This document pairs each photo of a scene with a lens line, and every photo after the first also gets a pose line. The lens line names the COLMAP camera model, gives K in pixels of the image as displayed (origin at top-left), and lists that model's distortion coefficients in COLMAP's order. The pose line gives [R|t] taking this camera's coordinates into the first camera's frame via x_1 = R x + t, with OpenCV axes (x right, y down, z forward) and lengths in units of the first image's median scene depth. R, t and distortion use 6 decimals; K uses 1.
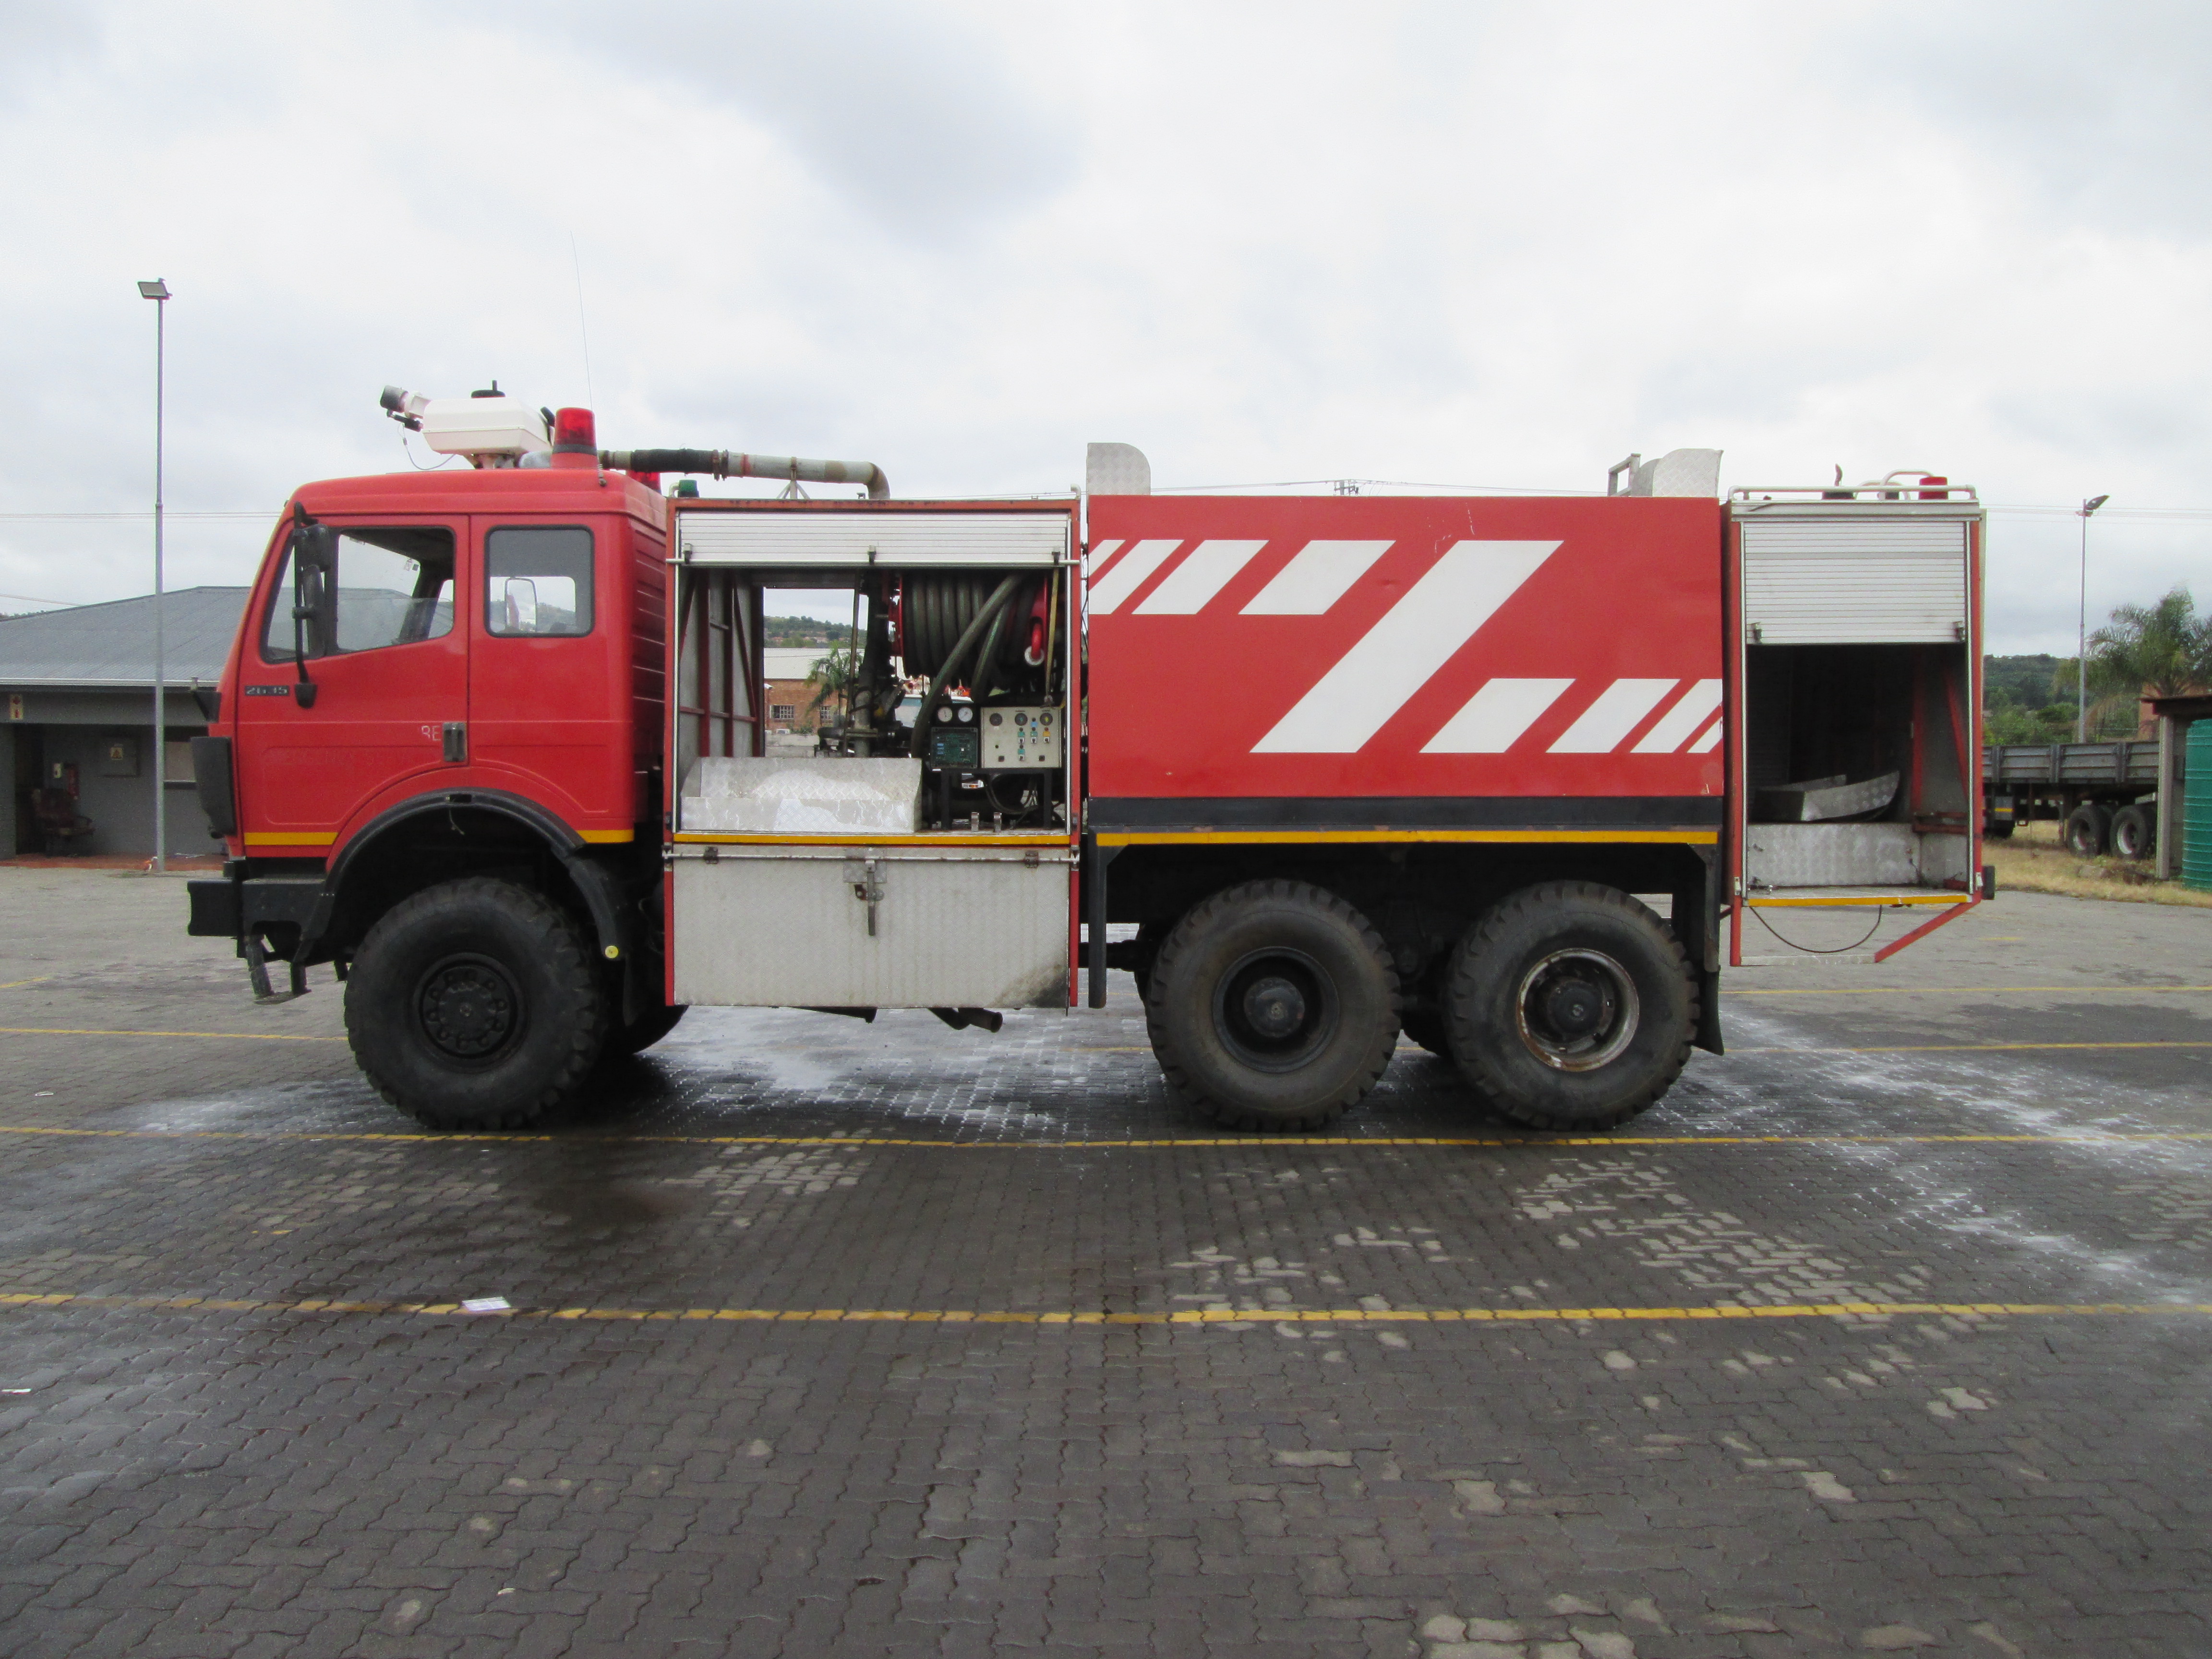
lens RADIAL K [[1812.0, 0, 1142.0], [0, 1812.0, 827.2], [0, 0, 1]] dist [-0.045736, 0.016964]
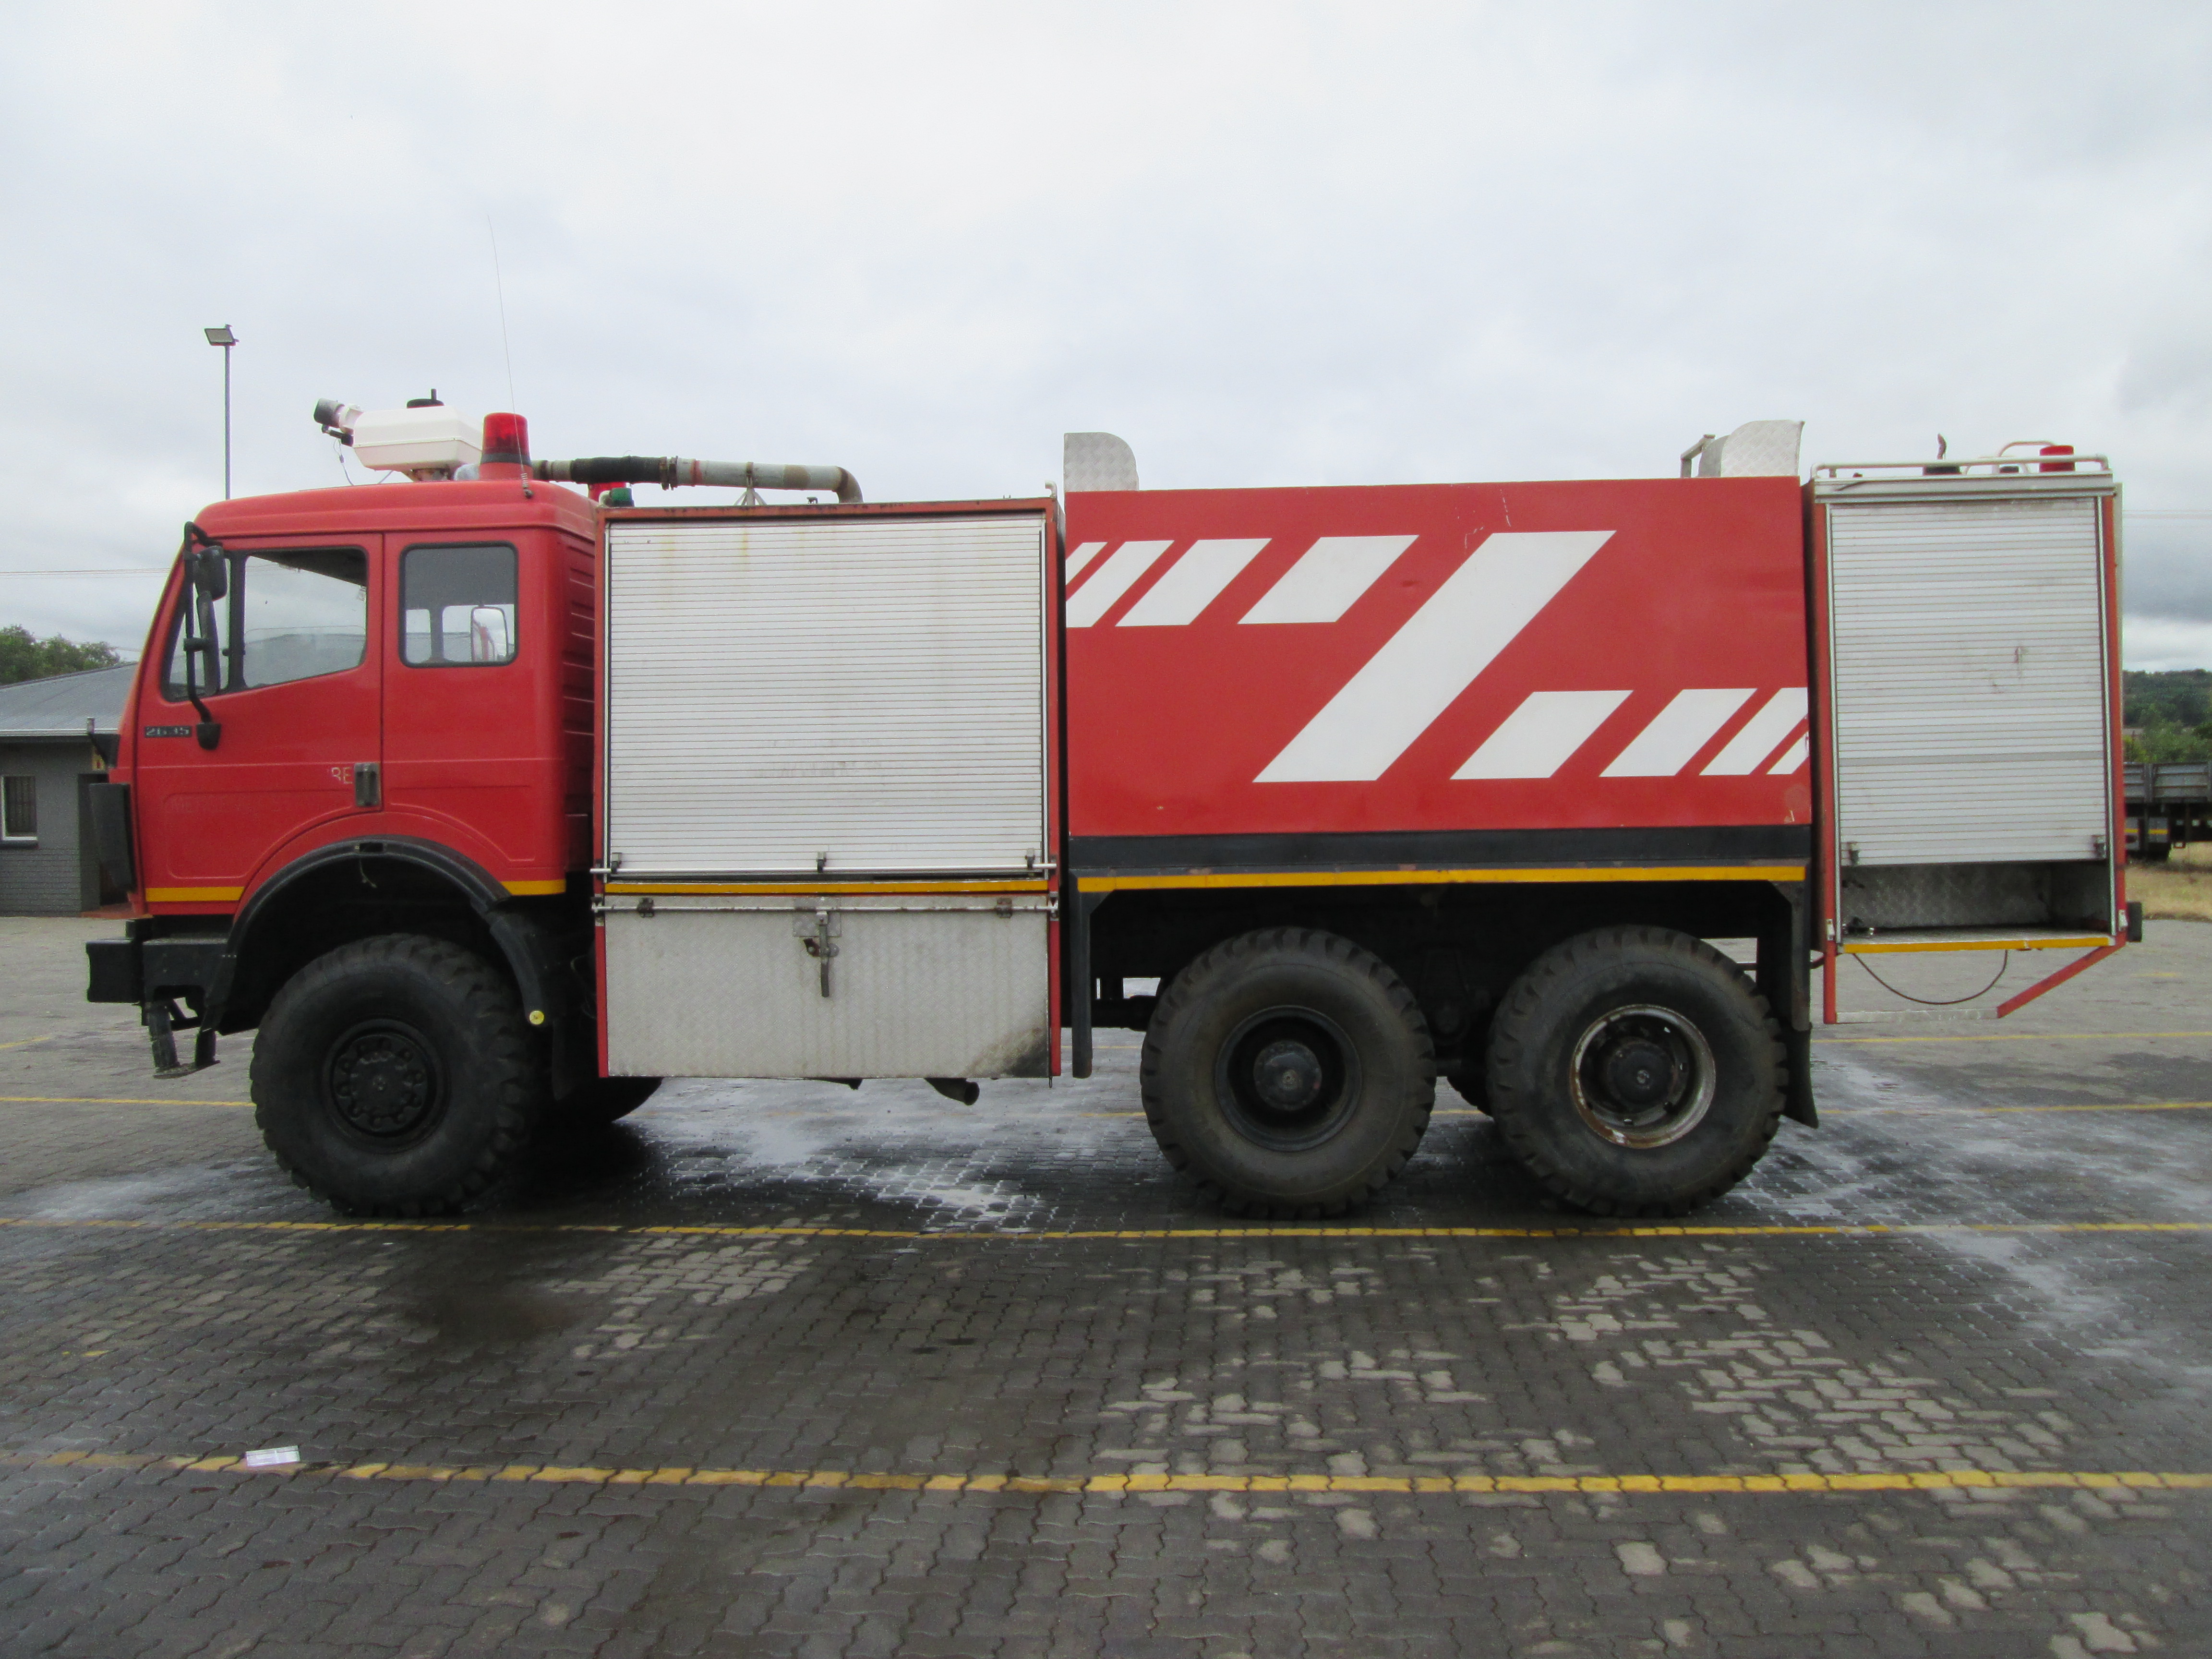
lens RADIAL K [[1812.0, 0, 1142.0], [0, 1812.0, 827.2], [0, 0, 1]] dist [-0.045736, 0.016964]
pose [[0.997468, -0.014527, -0.069619, 0.066612], [0.013209, 0.999725, -0.019357, -0.003536], [0.069881, 0.018388, 0.997386, 0.129915]]
